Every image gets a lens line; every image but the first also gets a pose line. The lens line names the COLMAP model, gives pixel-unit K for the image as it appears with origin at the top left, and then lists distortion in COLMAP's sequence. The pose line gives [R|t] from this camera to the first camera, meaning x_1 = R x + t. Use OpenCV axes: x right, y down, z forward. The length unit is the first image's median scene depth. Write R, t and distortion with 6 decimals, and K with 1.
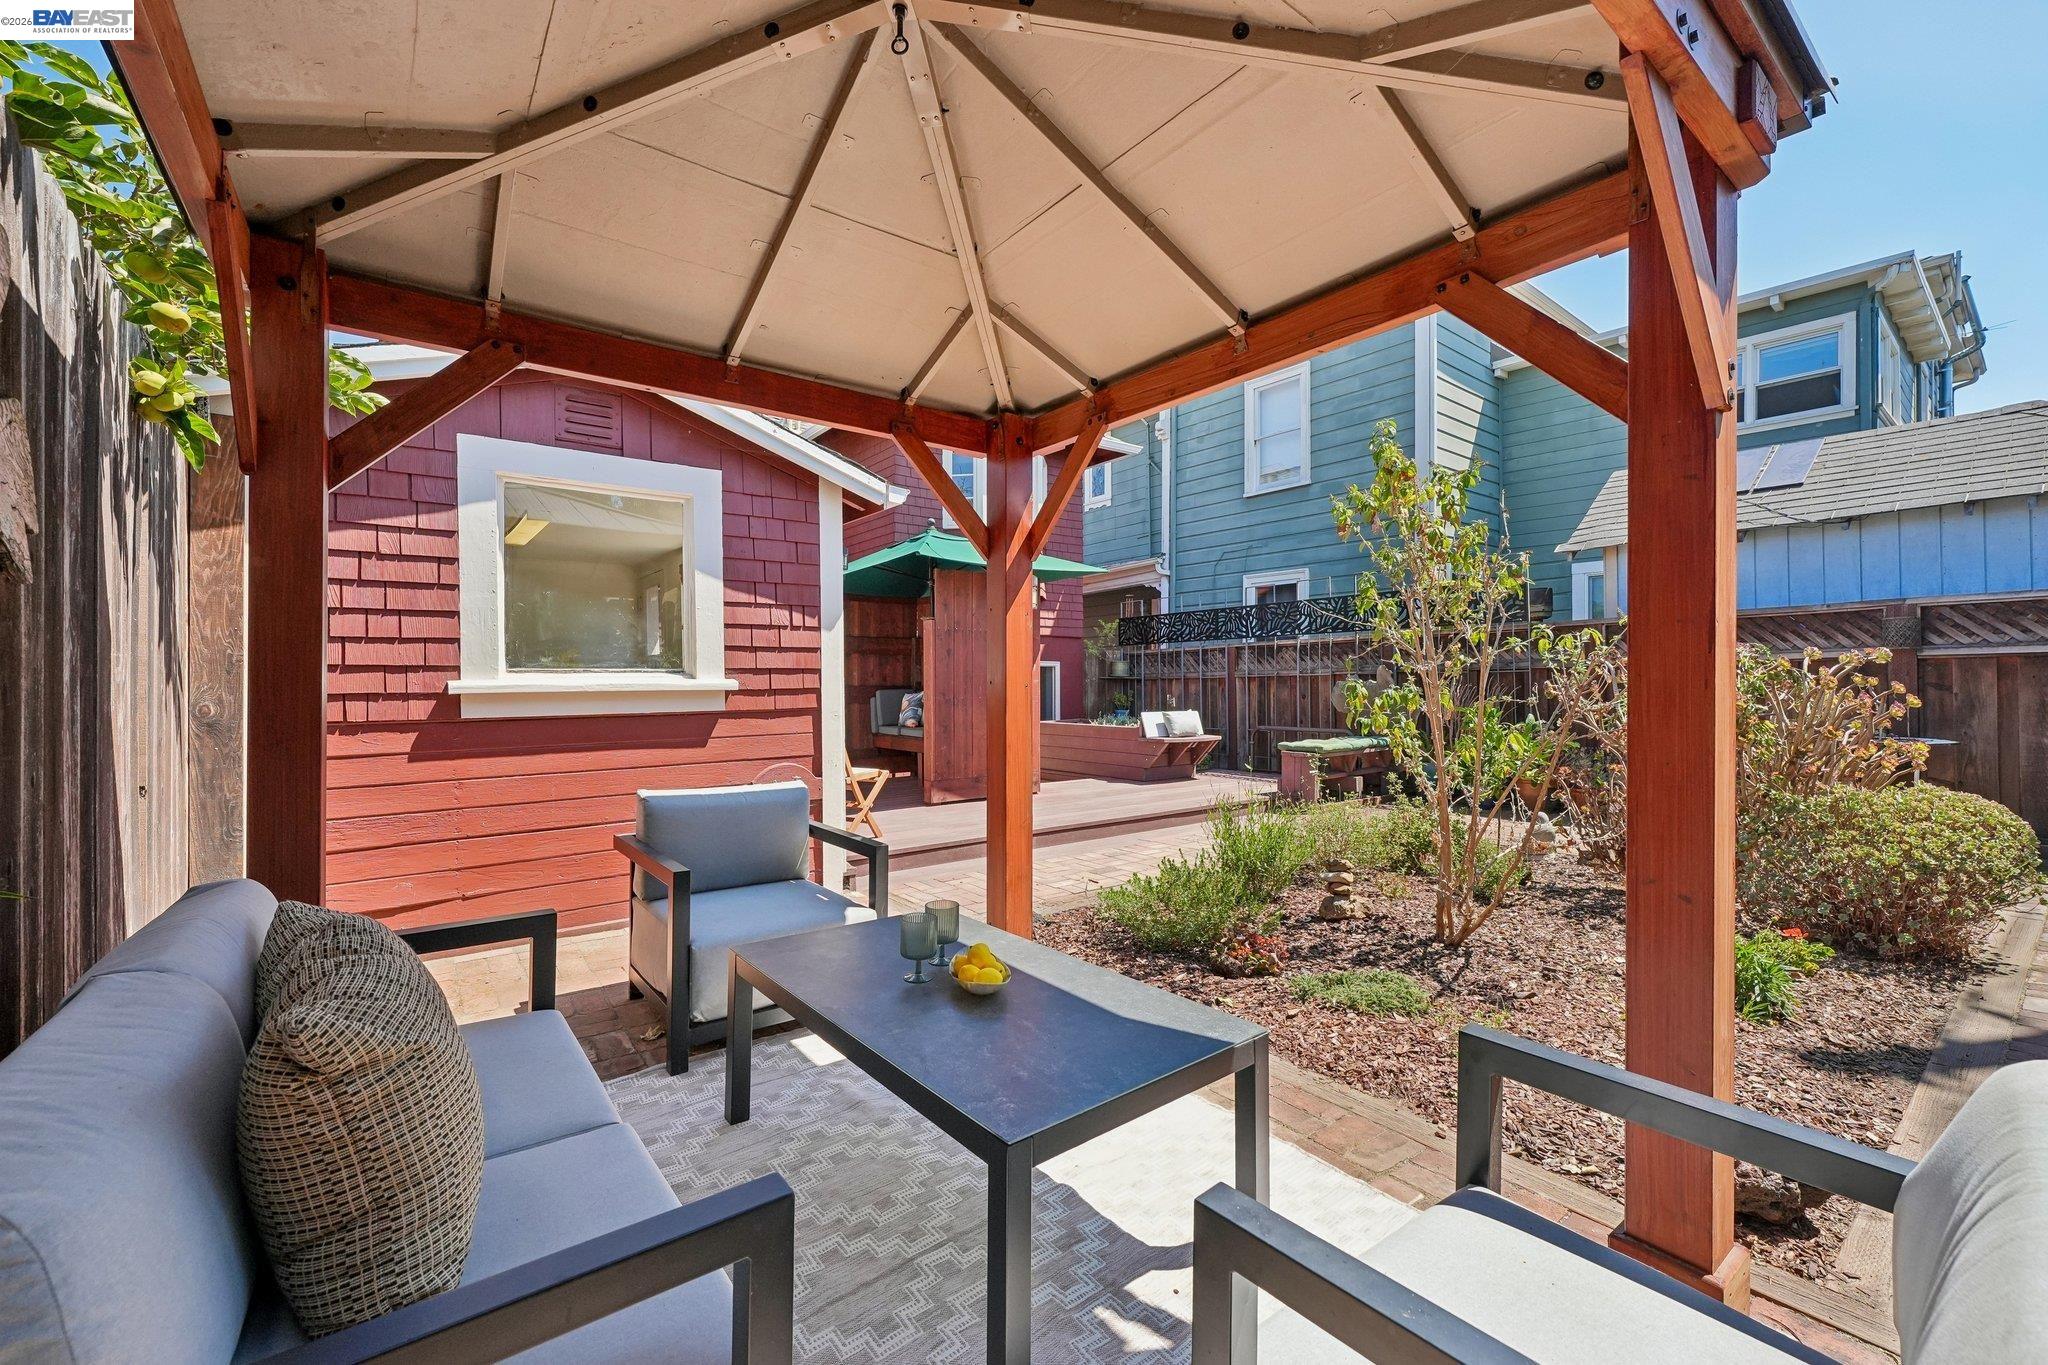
lens RADIAL K [[826.4, 0, 1013.9], [0, 826.4, 681.7], [0, 0, 1]] dist [0.000181, -0.000058]
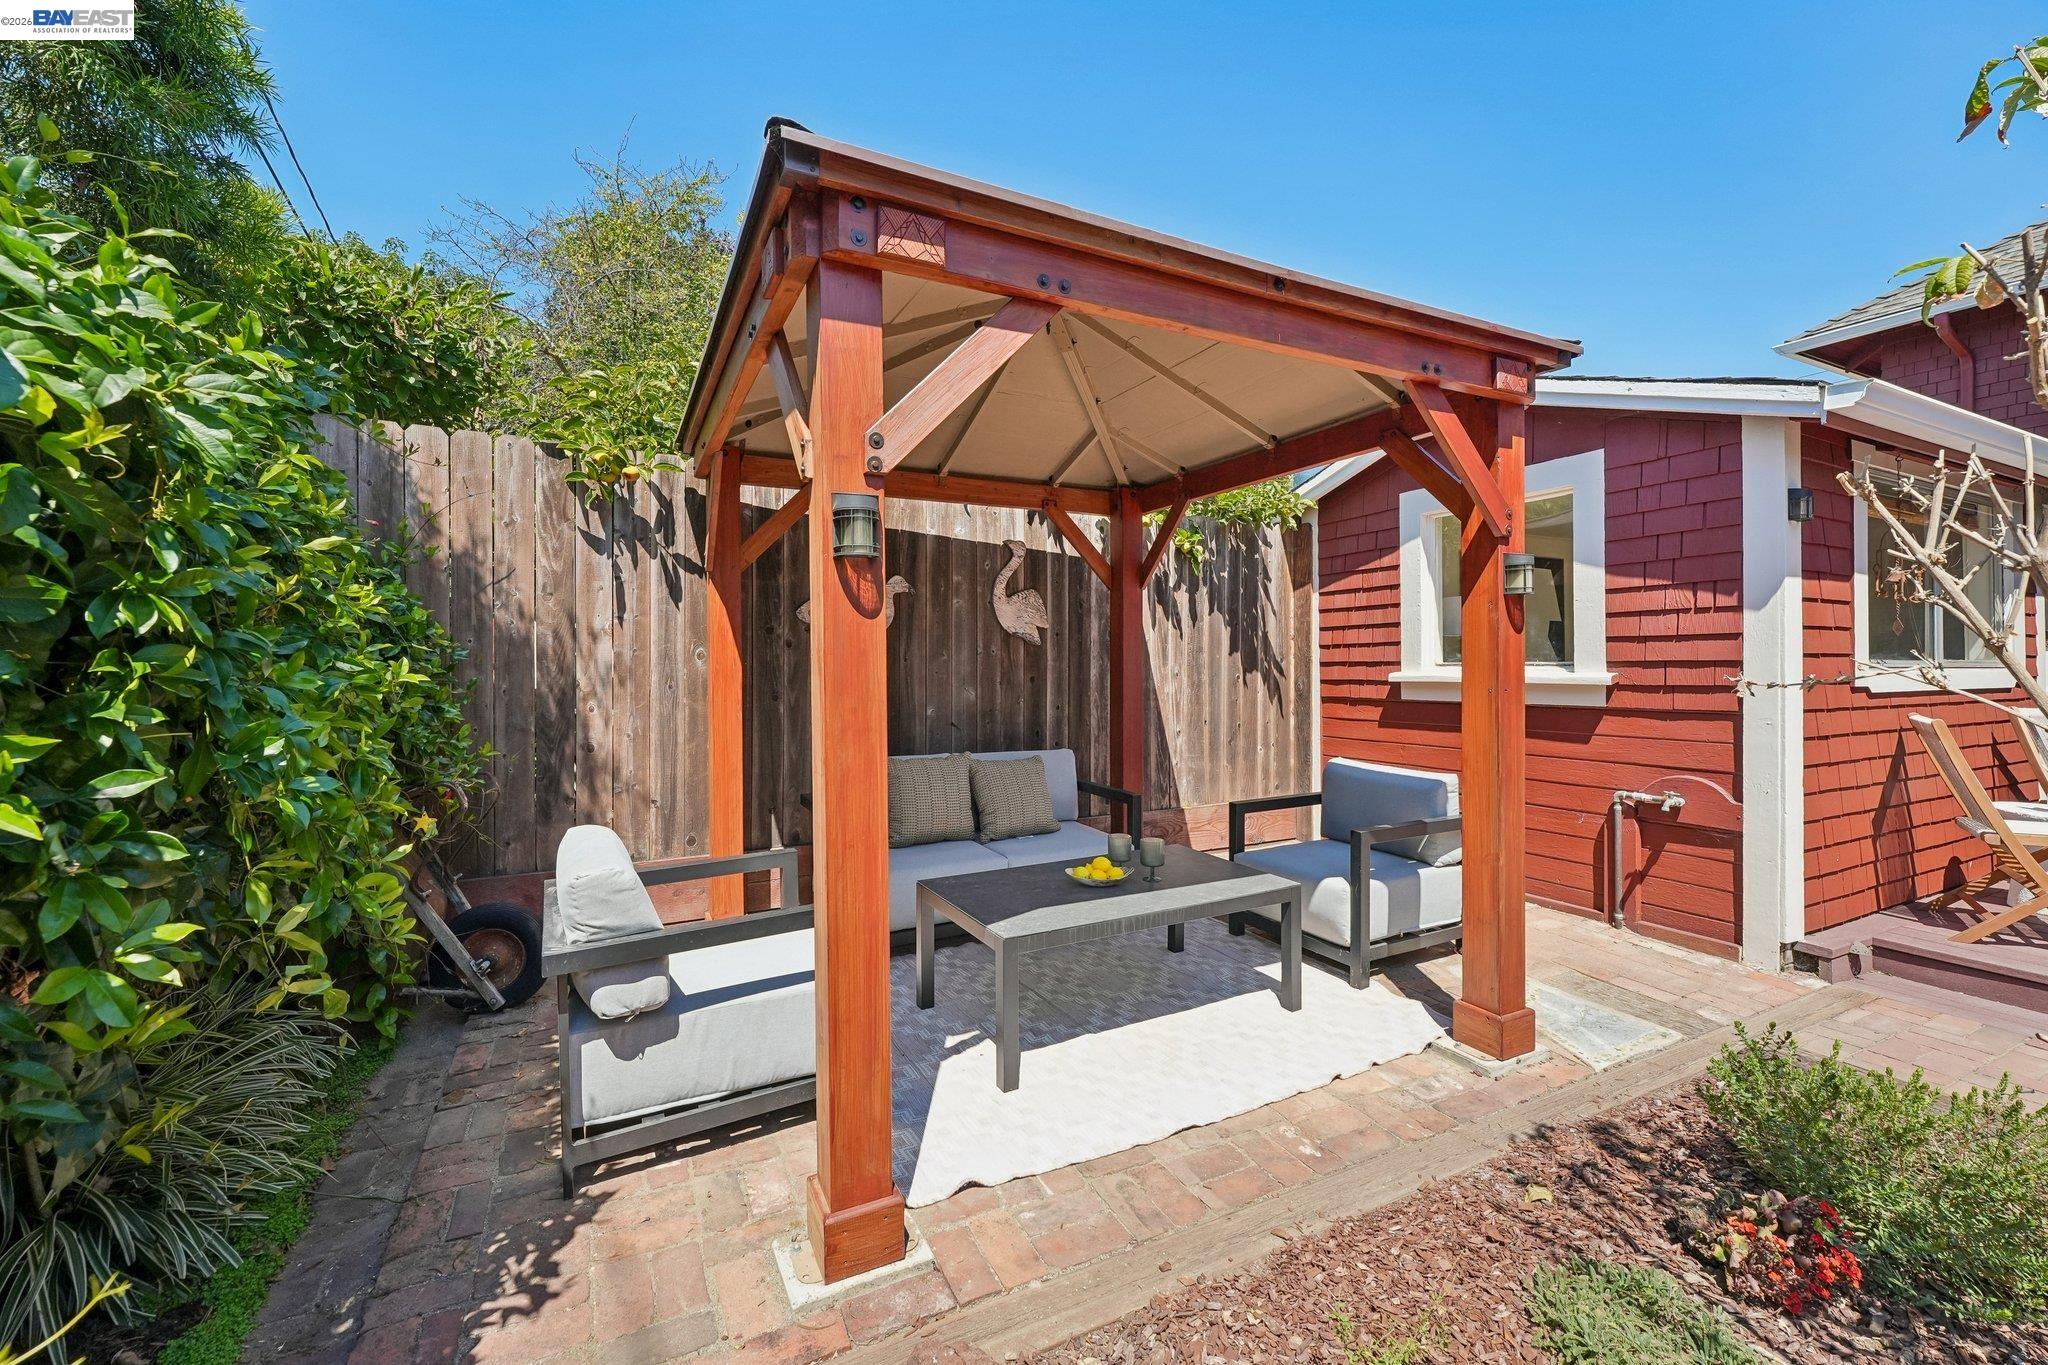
lens RADIAL K [[826.4, 0, 1017.0], [0, 826.4, 668.3], [0, 0, 1]] dist [0.000181, -0.000058]
pose [[-0.181217, 0.011802, -0.983372, 0.674127], [0.005329, 0.999925, 0.011018, -0.021939], [0.983429, -0.003244, -0.181266, 0.510758]]
